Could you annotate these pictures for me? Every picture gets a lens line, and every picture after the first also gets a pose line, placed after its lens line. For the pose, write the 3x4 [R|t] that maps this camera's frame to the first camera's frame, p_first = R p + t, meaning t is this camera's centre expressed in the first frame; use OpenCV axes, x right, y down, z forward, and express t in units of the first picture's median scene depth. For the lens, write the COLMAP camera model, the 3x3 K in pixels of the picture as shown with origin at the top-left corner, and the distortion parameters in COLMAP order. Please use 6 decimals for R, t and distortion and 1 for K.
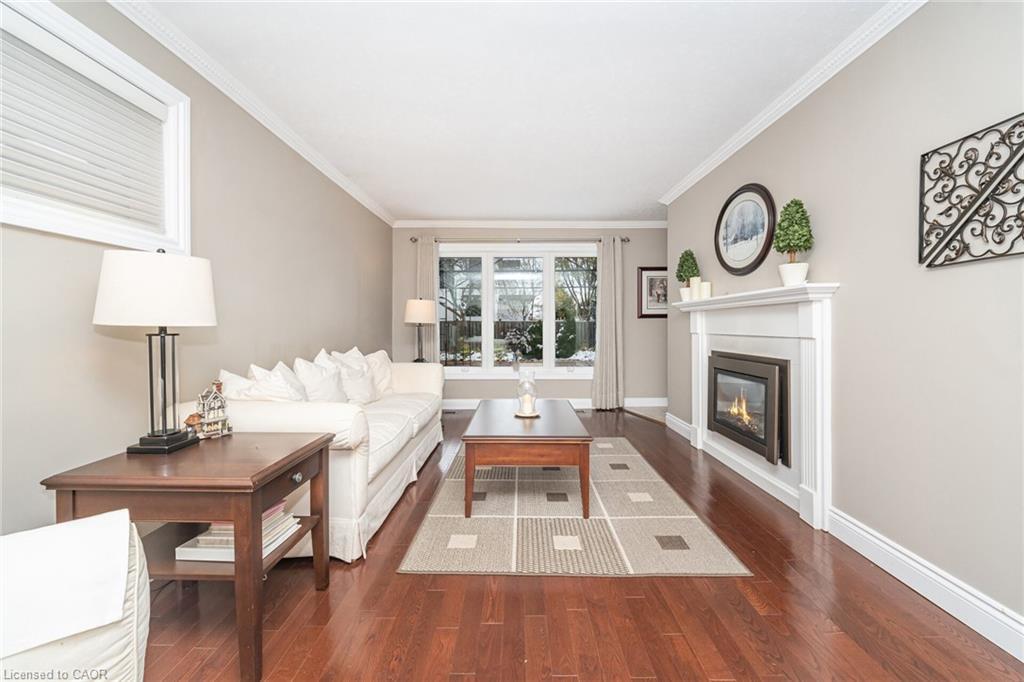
lens RADIAL K [[414.8, 0, 510.3], [0, 414.8, 325.0], [0, 0, 1]] dist [-0.000346, -0.000280]
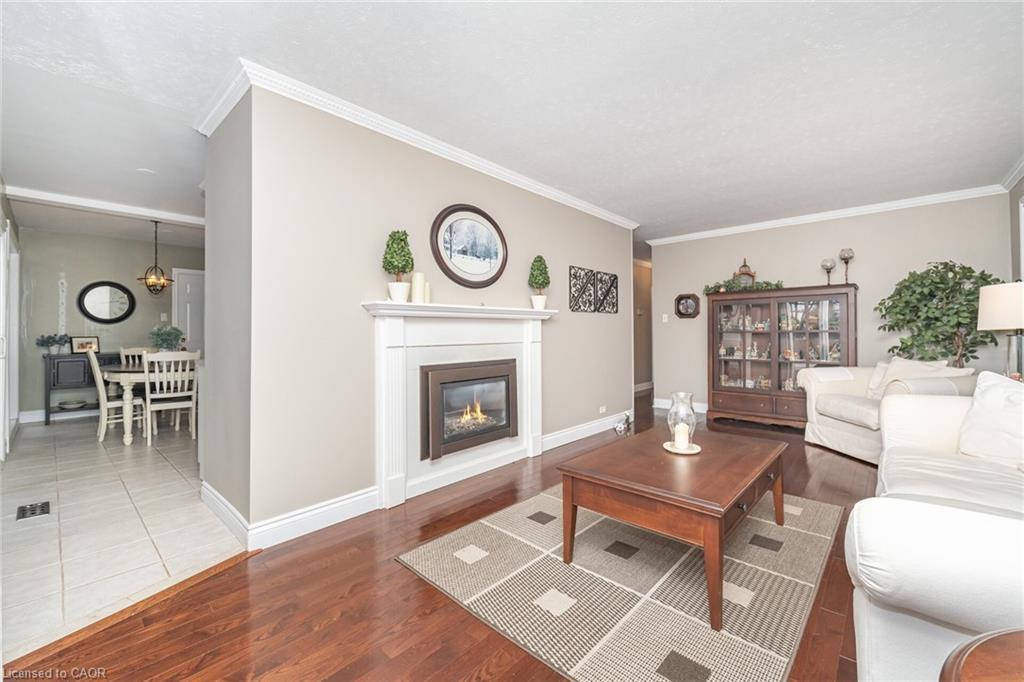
lens RADIAL K [[414.3, 0, 509.4], [0, 414.3, 336.4], [0, 0, 1]] dist [-0.000172, -0.000439]
pose [[-0.742691, 0.004077, 0.669622, -0.400589], [0.012502, 0.999892, 0.007778, -0.007895], [-0.669518, 0.014149, -0.742661, 3.086739]]
